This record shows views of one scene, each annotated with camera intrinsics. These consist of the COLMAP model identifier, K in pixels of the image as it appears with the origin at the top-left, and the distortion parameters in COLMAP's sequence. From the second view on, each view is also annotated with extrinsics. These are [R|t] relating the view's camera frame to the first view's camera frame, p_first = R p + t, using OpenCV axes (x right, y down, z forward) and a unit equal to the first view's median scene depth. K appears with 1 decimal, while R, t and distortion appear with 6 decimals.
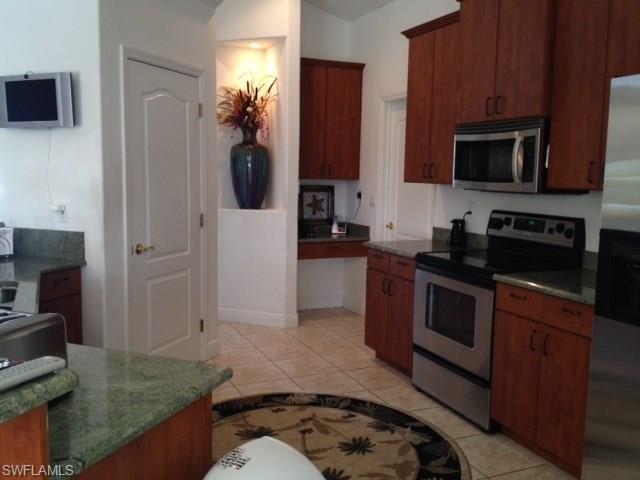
lens RADIAL K [[611.4, 0, 341.2], [0, 611.4, 240.1], [0, 0, 1]] dist [0.011658, 0.004463]
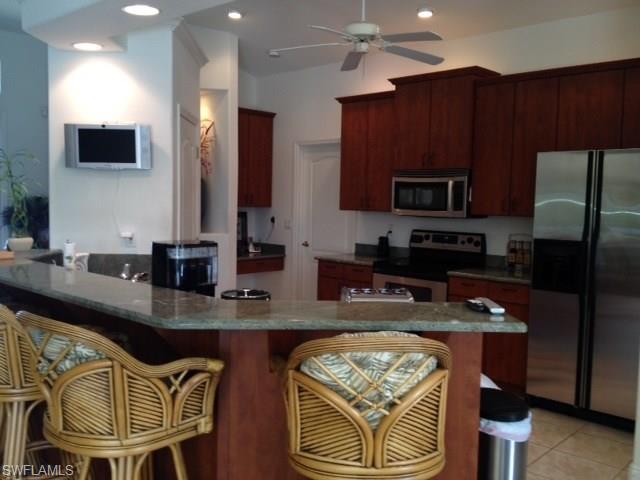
lens RADIAL K [[611.4, 0, 341.2], [0, 611.4, 240.1], [0, 0, 1]] dist [0.011658, 0.004463]
pose [[0.910947, -0.027814, 0.411584, -0.505202], [0.042237, 0.998770, -0.025988, 0.005258], [-0.410355, 0.041058, 0.911001, -0.230980]]
